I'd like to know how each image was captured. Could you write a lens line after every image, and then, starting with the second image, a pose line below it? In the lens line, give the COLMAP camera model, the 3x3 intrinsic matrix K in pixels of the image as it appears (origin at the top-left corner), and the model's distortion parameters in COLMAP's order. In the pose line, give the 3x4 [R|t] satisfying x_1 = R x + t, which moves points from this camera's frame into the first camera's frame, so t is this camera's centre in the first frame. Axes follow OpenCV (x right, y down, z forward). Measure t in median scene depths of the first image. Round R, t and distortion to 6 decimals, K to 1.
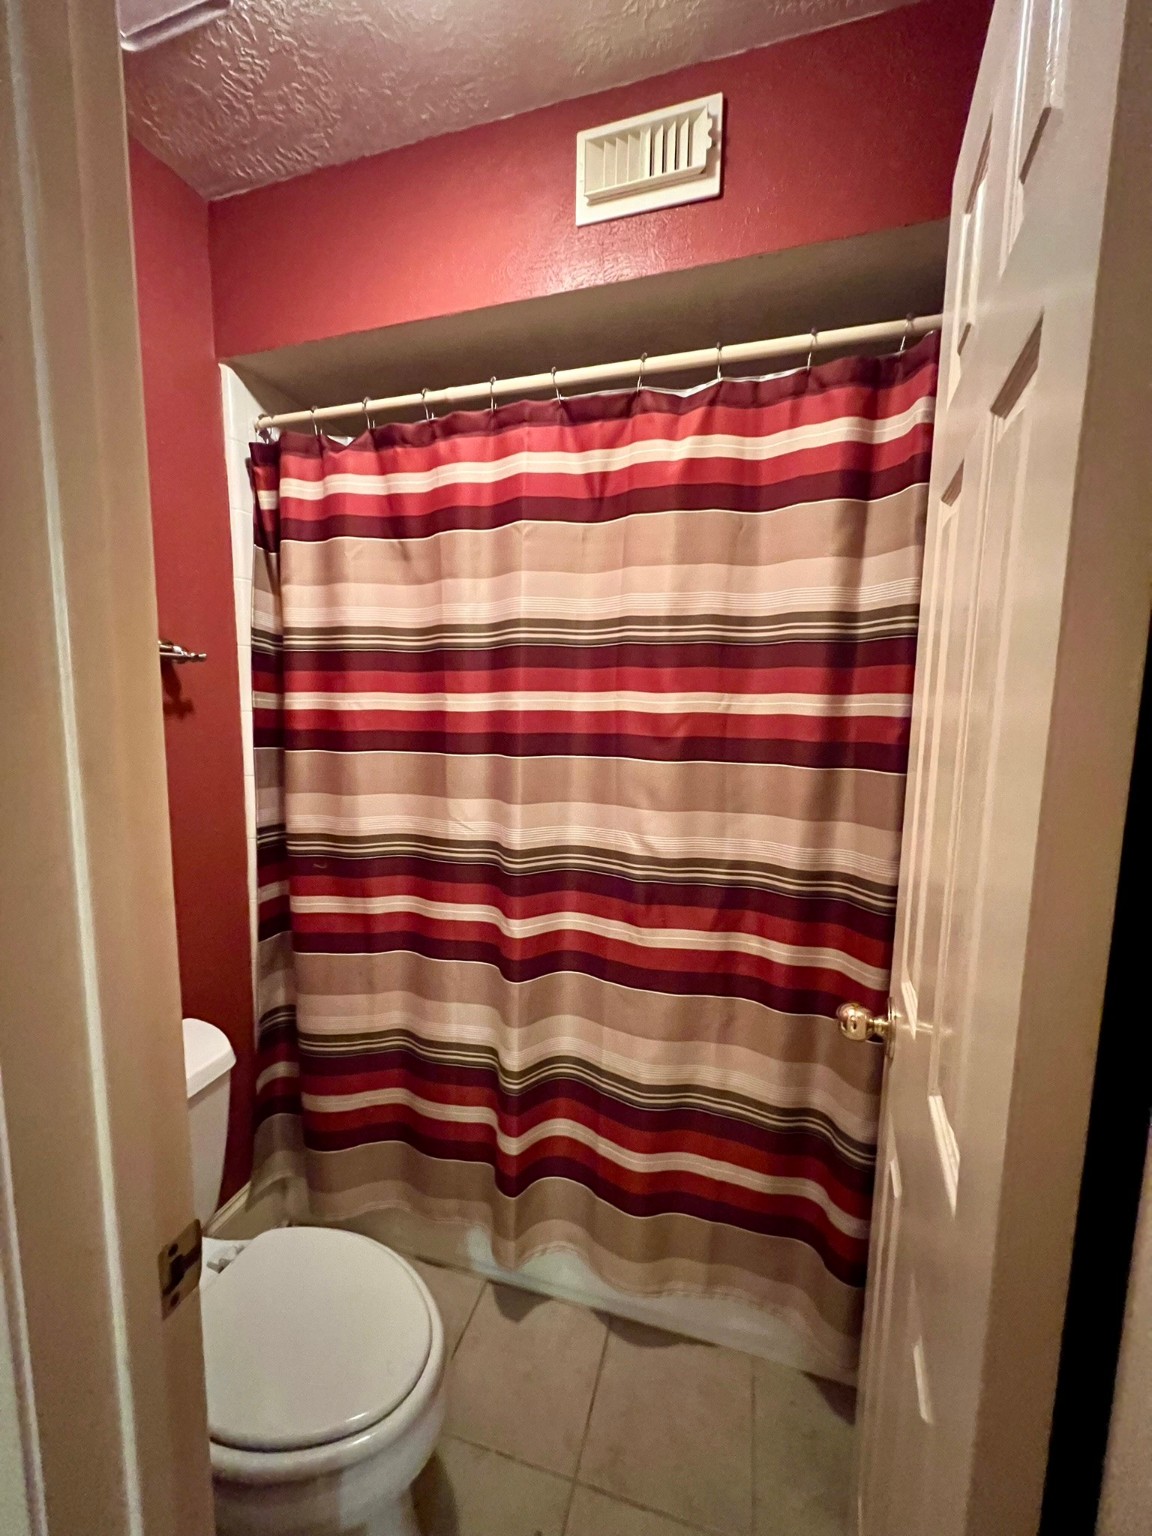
lens RADIAL K [[620.7, 0, 572.8], [0, 620.7, 764.2], [0, 0, 1]] dist [0.002131, -0.001573]
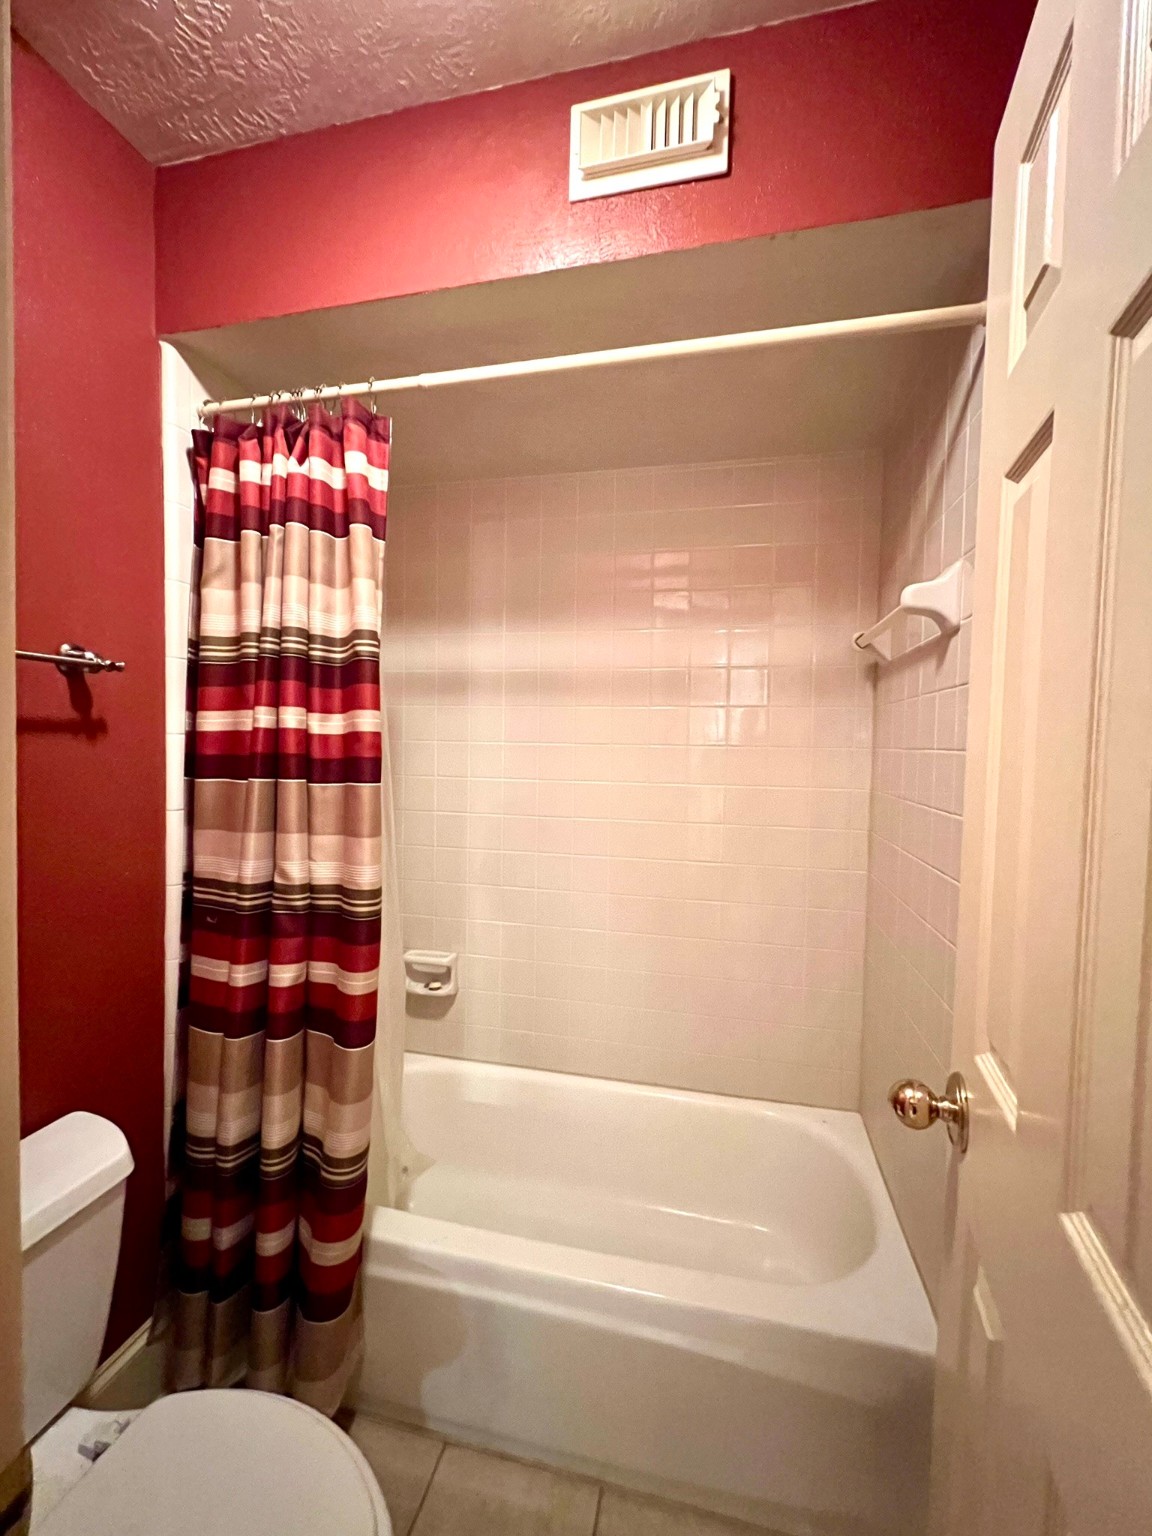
lens RADIAL K [[620.7, 0, 563.6], [0, 620.7, 779.8], [0, 0, 1]] dist [0.002131, -0.001573]
pose [[0.998612, 0.008110, 0.052049, -0.043171], [-0.004239, 0.997246, -0.074048, 0.044765], [-0.052506, 0.073725, 0.995895, 0.155759]]
